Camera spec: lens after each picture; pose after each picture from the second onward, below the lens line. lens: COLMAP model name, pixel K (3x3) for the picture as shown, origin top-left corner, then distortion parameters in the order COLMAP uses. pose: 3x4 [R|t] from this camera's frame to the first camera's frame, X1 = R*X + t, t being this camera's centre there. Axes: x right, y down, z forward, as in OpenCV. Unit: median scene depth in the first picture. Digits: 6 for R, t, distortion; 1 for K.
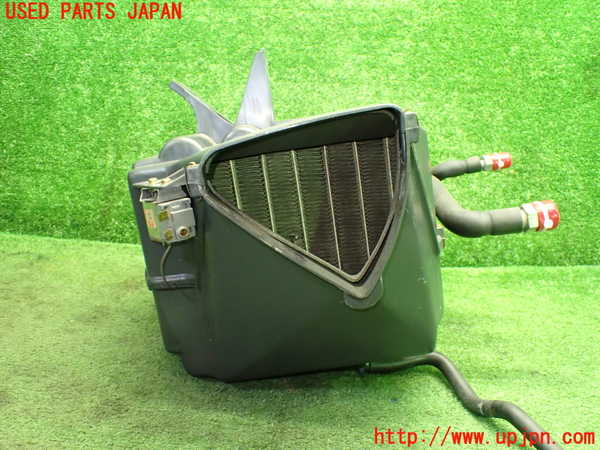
lens RADIAL K [[525.7, 0, 301.5], [0, 525.7, 229.6], [0, 0, 1]] dist [-0.037884, -0.018455]
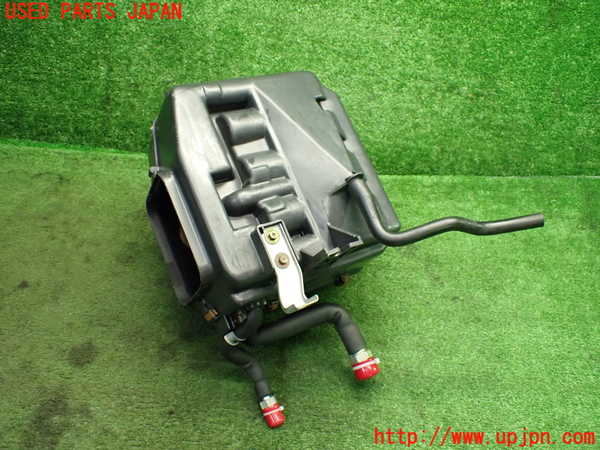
lens RADIAL K [[525.7, 0, 298.8], [0, 525.7, 222.5], [0, 0, 1]] dist [-0.037884, -0.018455]
pose [[0.998256, -0.017995, 0.056219, -0.036229], [-0.007273, 0.907652, 0.419660, -0.326374], [-0.058580, -0.419337, 0.905939, -0.117678]]
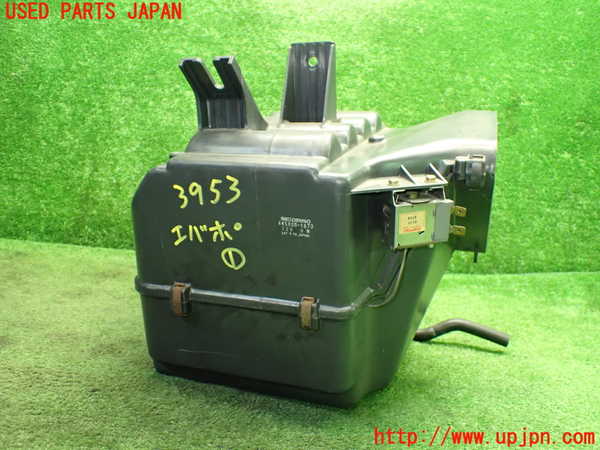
lens RADIAL K [[525.7, 0, 299.6], [0, 525.7, 229.0], [0, 0, 1]] dist [-0.037884, -0.018455]
pose [[0.994819, 0.030637, 0.096937, -0.032399], [-0.019464, 0.993270, -0.114173, 0.105675], [-0.099782, 0.111695, 0.988720, -0.104148]]
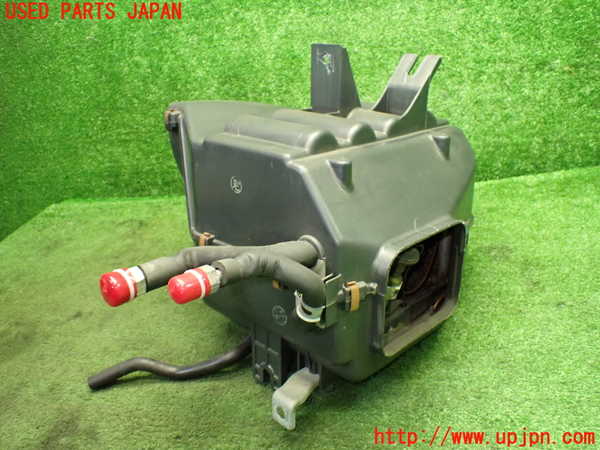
lens RADIAL K [[525.7, 0, 301.9], [0, 525.7, 225.2], [0, 0, 1]] dist [-0.037884, -0.018455]
pose [[0.958056, -0.123688, -0.258516, 0.151016], [0.185431, 0.955332, 0.230122, -0.140960], [0.218505, -0.268406, 0.938197, -0.043772]]
